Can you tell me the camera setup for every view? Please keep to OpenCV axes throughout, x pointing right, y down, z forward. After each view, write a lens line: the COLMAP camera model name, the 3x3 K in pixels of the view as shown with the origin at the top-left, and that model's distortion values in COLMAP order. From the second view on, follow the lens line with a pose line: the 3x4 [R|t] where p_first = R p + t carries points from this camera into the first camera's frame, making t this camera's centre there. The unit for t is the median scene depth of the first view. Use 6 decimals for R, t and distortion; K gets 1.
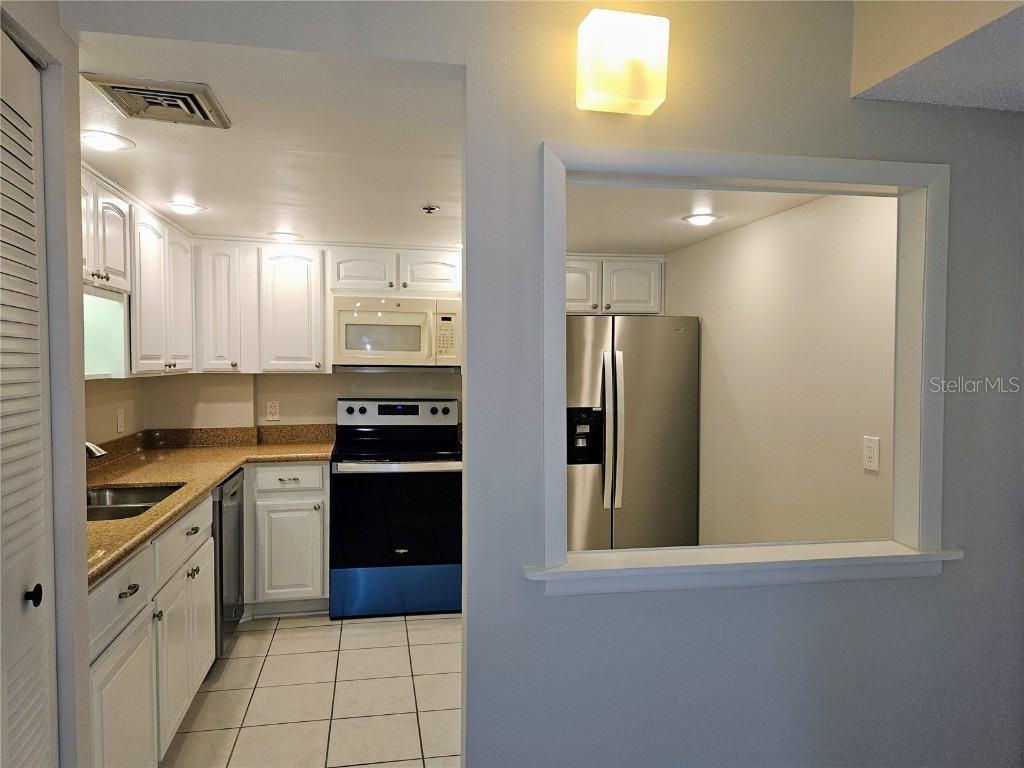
lens RADIAL K [[683.6, 0, 511.8], [0, 683.6, 385.7], [0, 0, 1]] dist [0.083184, -0.072898]
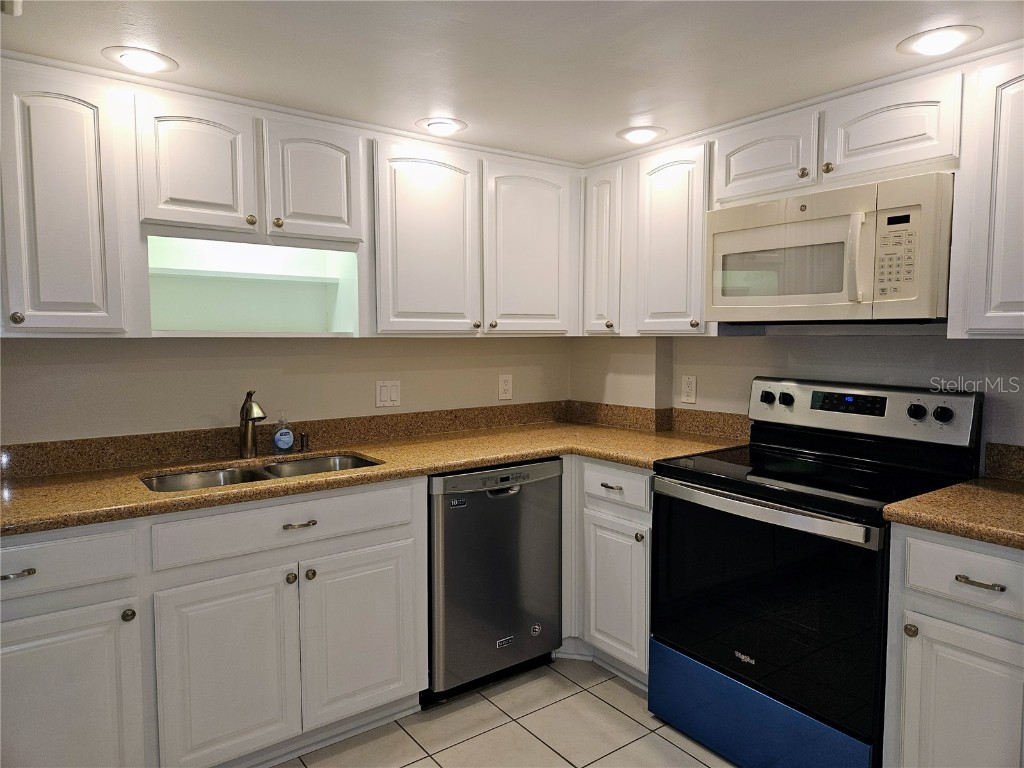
lens RADIAL K [[683.6, 0, 514.6], [0, 683.6, 379.9], [0, 0, 1]] dist [0.083184, -0.072898]
pose [[0.425498, 0.054525, -0.903315, 0.235724], [-0.028756, 0.998494, 0.046725, -0.001867], [0.904502, 0.006095, 0.426425, 0.560552]]
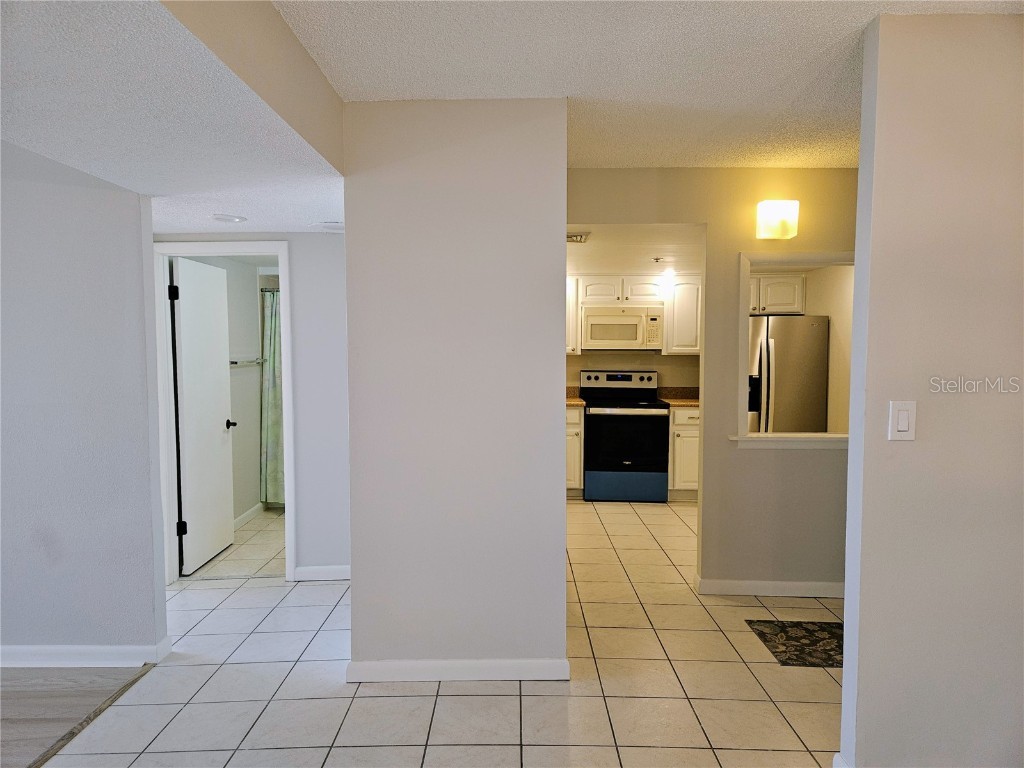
lens RADIAL K [[683.6, 0, 505.0], [0, 683.6, 391.3], [0, 0, 1]] dist [0.083184, -0.072898]
pose [[0.978902, 0.008396, -0.204157, -0.107335], [-0.002036, 0.999507, 0.031342, 0.018751], [0.204320, -0.030265, 0.978436, -0.620538]]
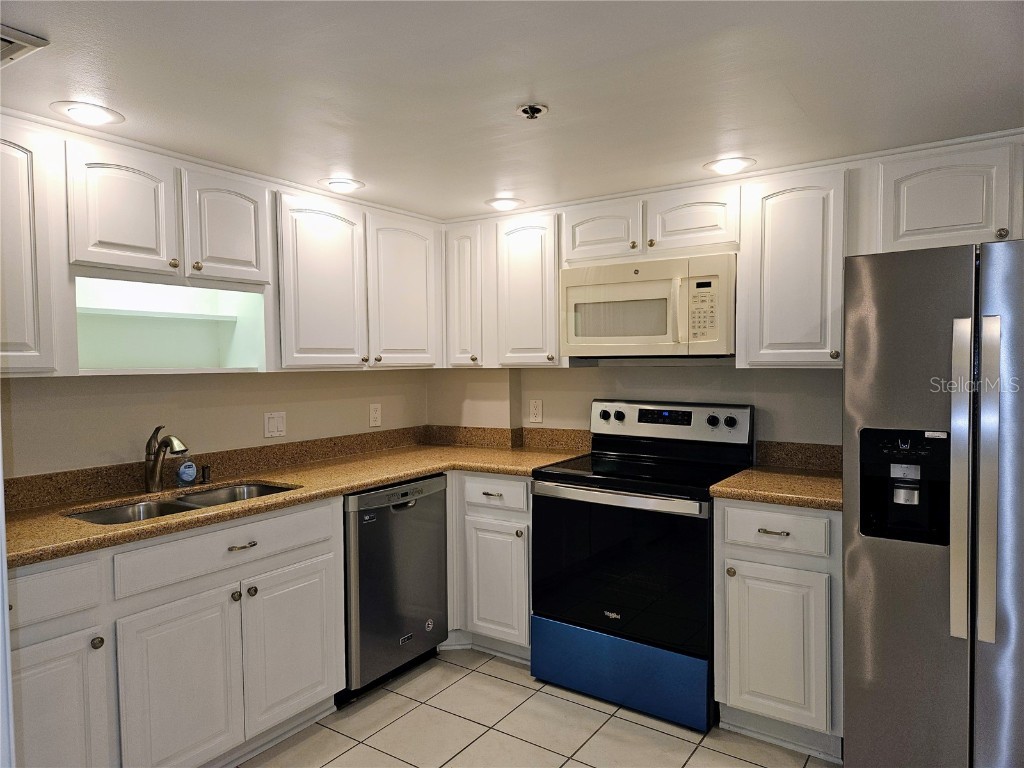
lens RADIAL K [[683.6, 0, 508.0], [0, 683.6, 388.0], [0, 0, 1]] dist [0.083184, -0.072898]
pose [[0.697333, 0.015186, -0.716586, 0.257684], [-0.011377, 0.999884, 0.010119, -0.001364], [0.716657, 0.001096, 0.697425, 0.397627]]
